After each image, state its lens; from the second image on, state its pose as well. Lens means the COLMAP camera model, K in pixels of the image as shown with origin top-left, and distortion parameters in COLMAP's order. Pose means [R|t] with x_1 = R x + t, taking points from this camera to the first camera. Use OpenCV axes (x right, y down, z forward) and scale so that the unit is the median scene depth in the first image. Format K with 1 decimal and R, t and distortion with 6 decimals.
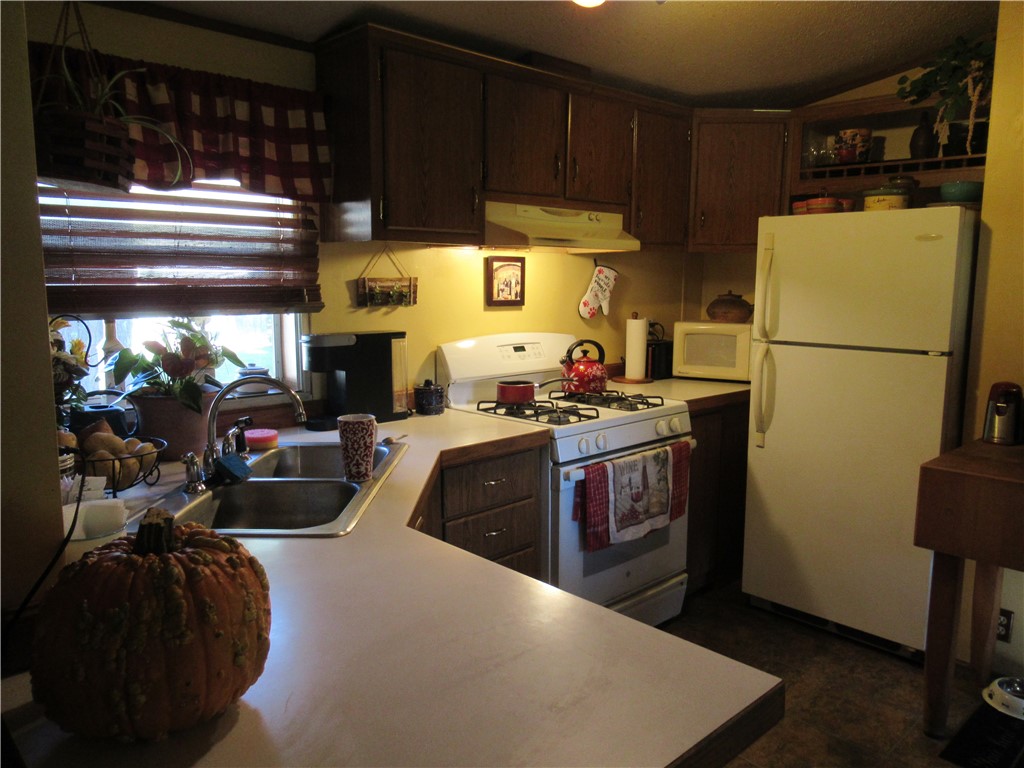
lens RADIAL K [[766.6, 0, 512.0], [0, 766.6, 384.0], [0, 0, 1]] dist [-0.002648, 0.002143]
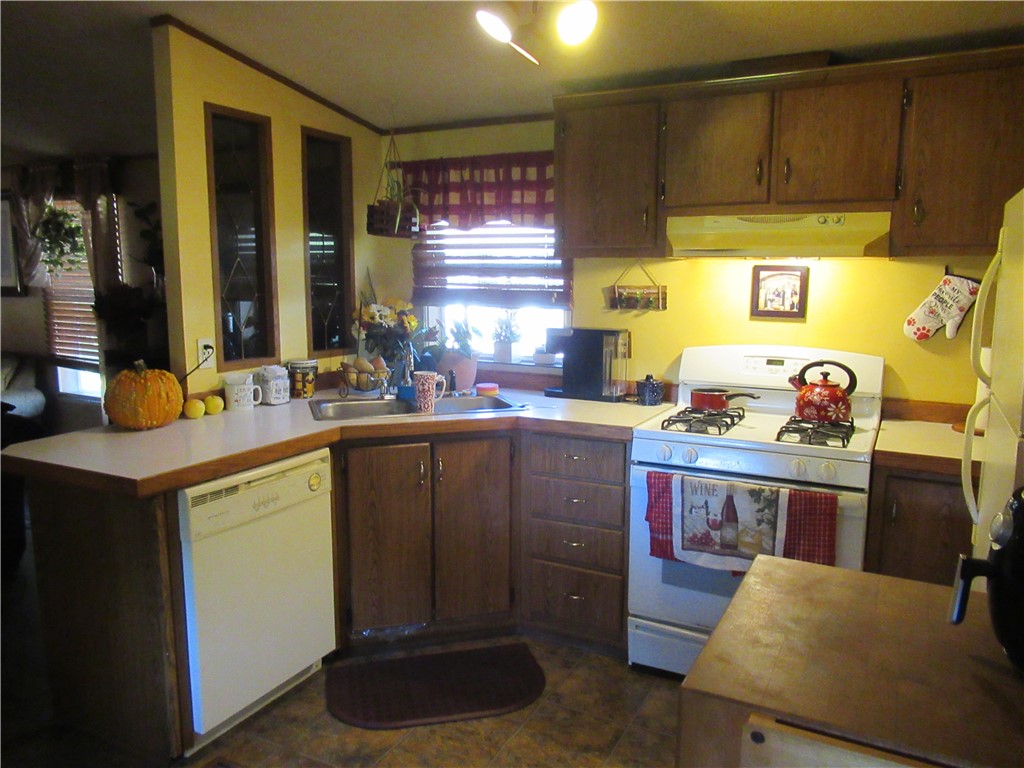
lens RADIAL K [[766.6, 0, 512.0], [0, 766.6, 384.0], [0, 0, 1]] dist [-0.002648, 0.002143]
pose [[0.318575, 0.135386, -0.938179, 0.894716], [-0.137842, 0.985843, 0.095457, -0.072715], [0.937822, 0.098911, 0.332727, 0.423675]]
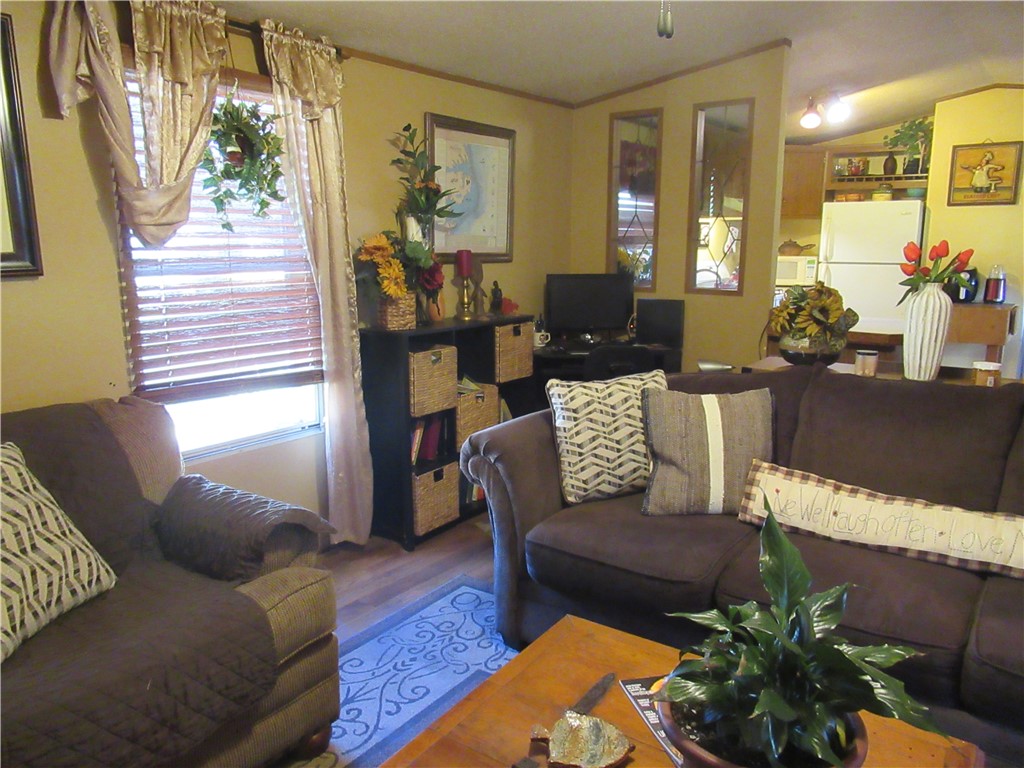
lens RADIAL K [[766.6, 0, 512.0], [0, 766.6, 384.0], [0, 0, 1]] dist [-0.002648, 0.002143]
pose [[0.982478, -0.041019, 0.181808, -1.318726], [0.031531, 0.998001, 0.054778, 0.191974], [-0.183692, -0.048085, 0.981807, -1.321558]]
